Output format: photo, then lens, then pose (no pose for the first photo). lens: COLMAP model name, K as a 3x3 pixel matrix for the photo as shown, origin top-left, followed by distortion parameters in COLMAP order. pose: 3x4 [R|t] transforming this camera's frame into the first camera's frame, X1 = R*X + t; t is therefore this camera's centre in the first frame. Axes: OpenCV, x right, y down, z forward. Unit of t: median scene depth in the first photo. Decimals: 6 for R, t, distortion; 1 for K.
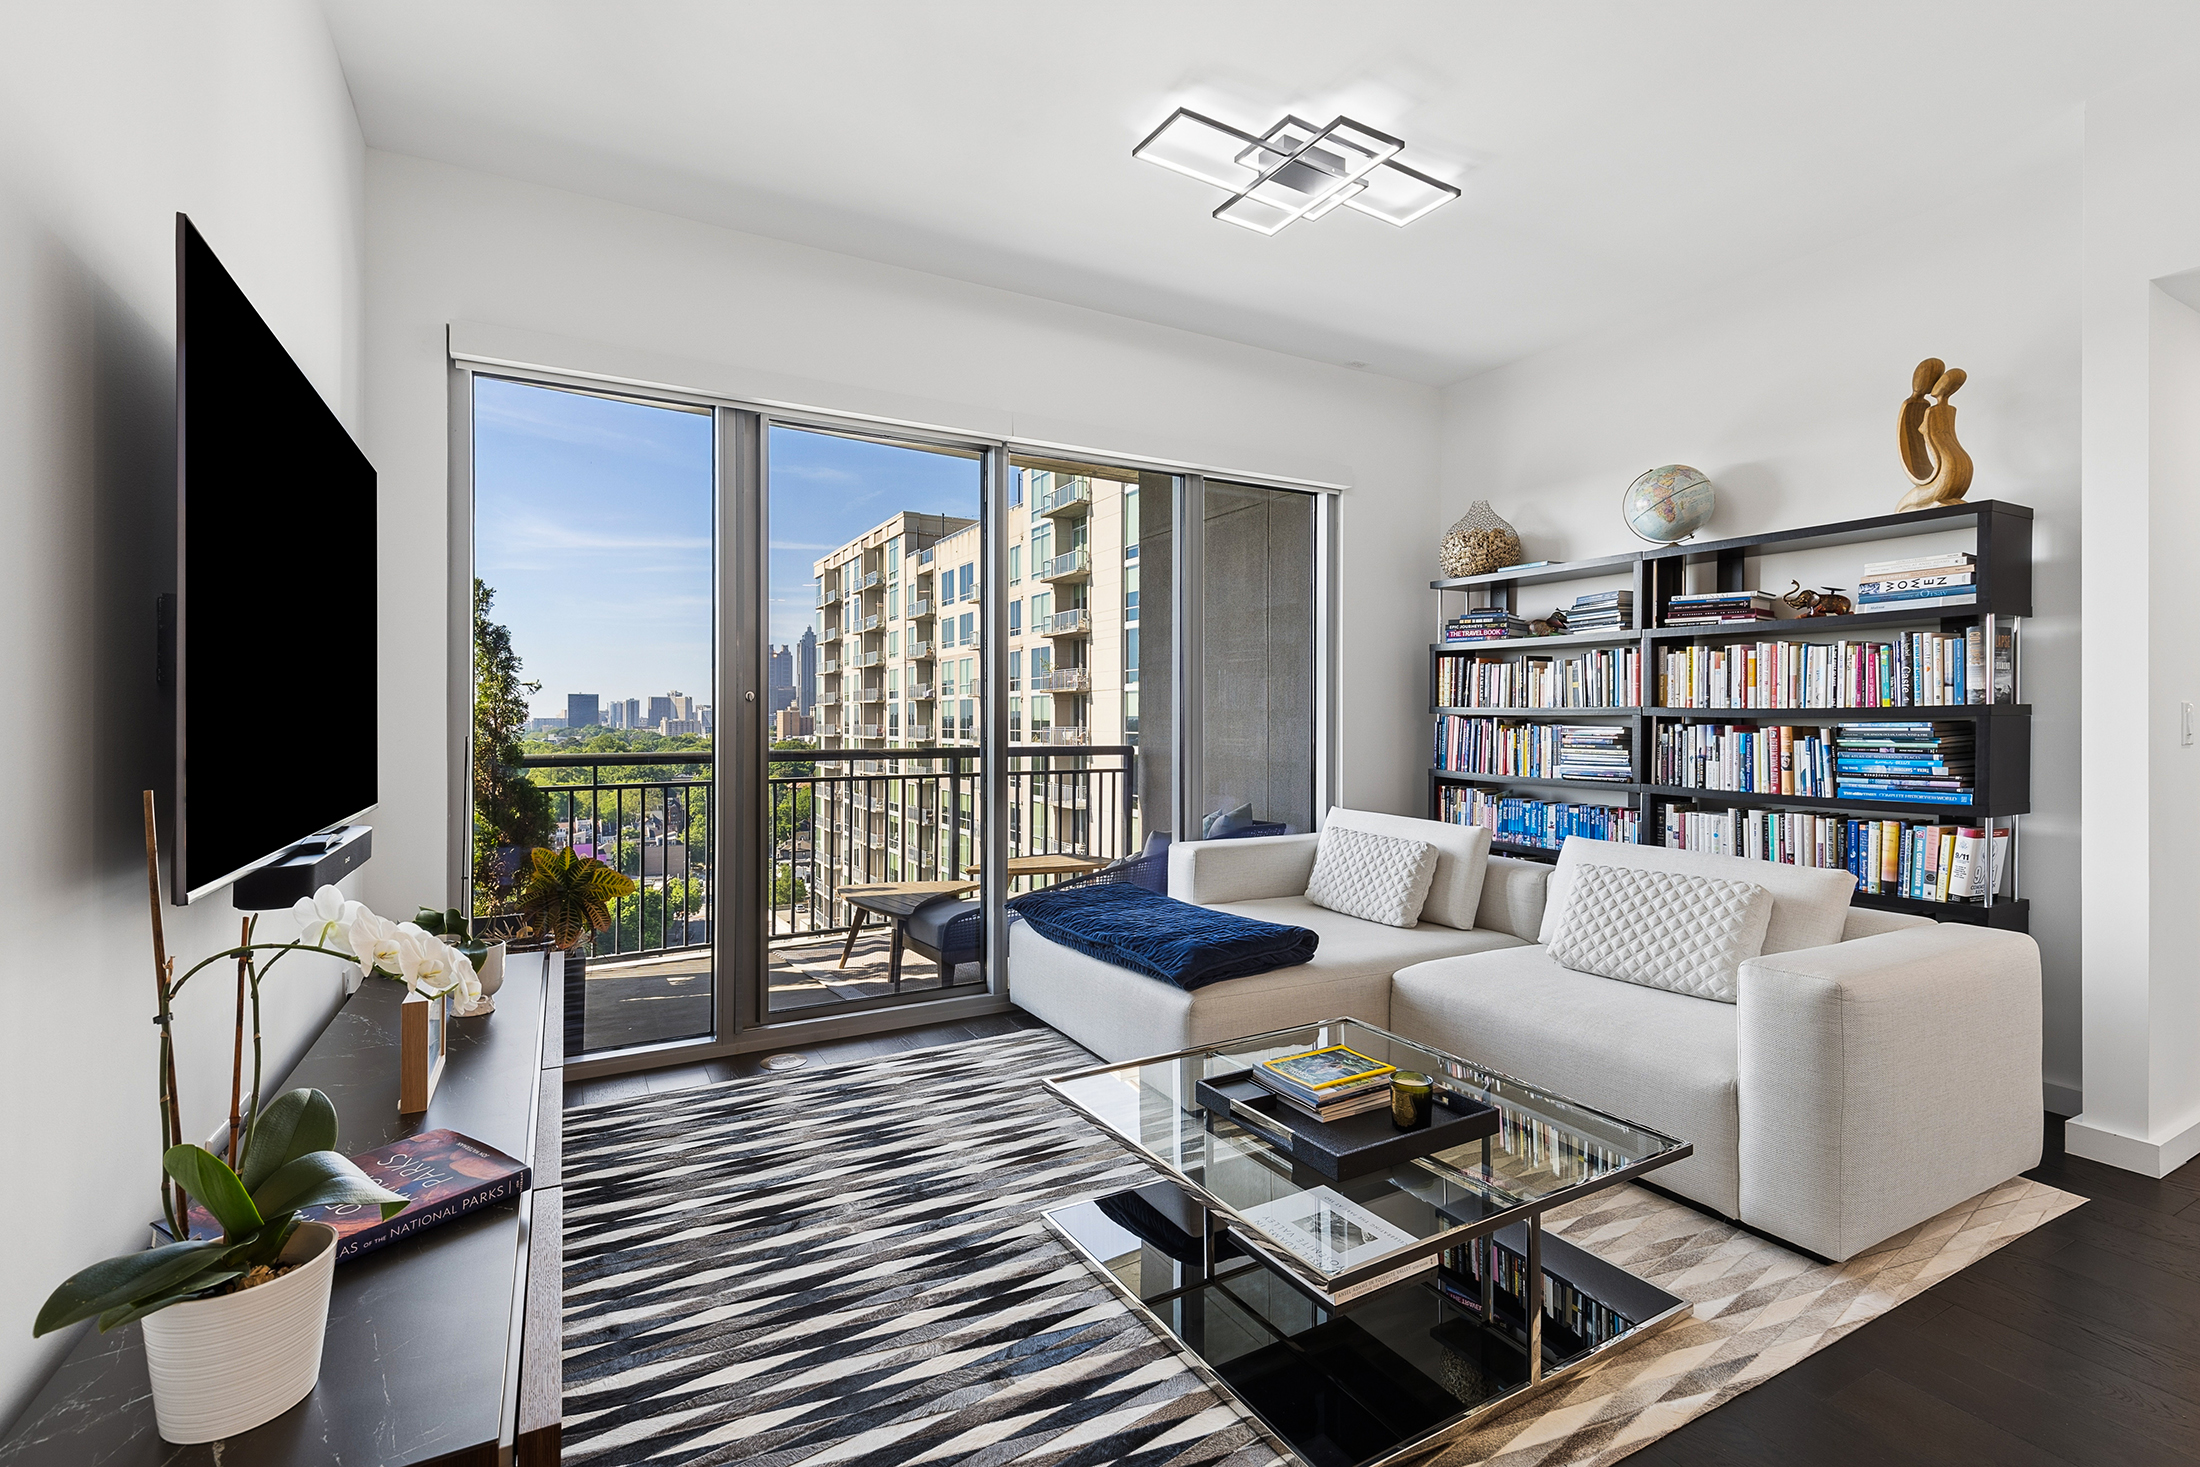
lens RADIAL K [[985.2, 0, 1100.0], [0, 985.2, 717.3], [0, 0, 1]] dist [0.006774, -0.000208]
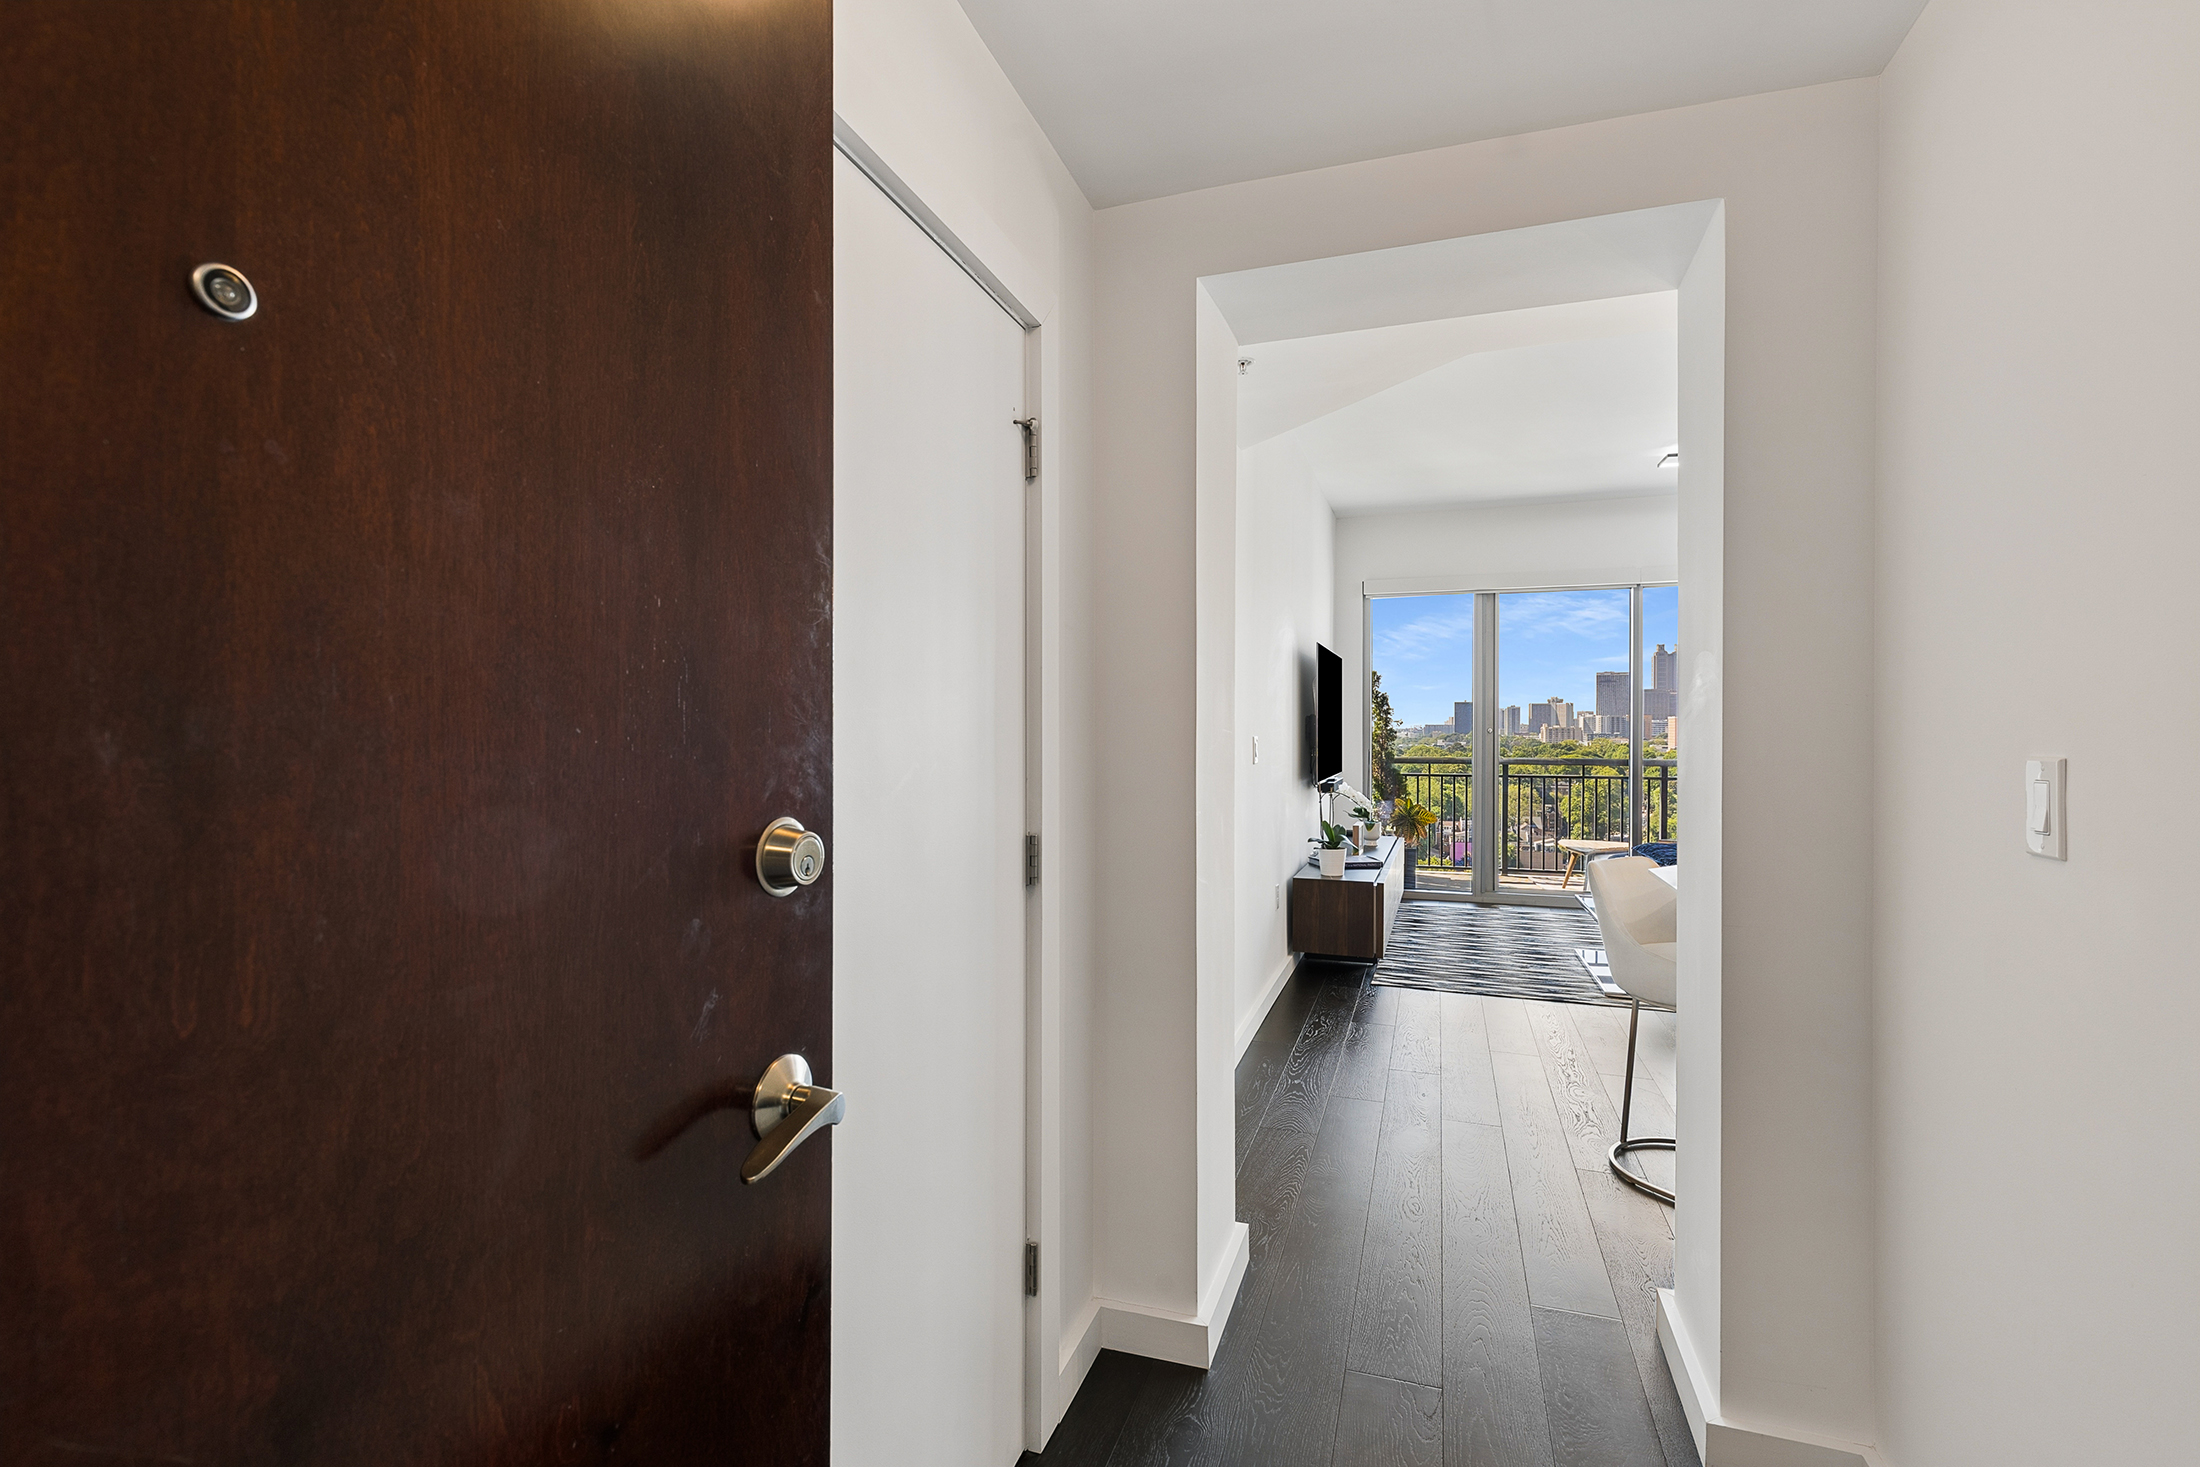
lens RADIAL K [[992.4, 0, 1095.7], [0, 992.4, 724.7], [0, 0, 1]] dist [0.001523, 0.000193]
pose [[0.666154, -0.000815, -0.745814, 0.599206], [0.001480, 0.999999, 0.000229, -0.033020], [0.745813, -0.001256, 0.666154, -0.923989]]
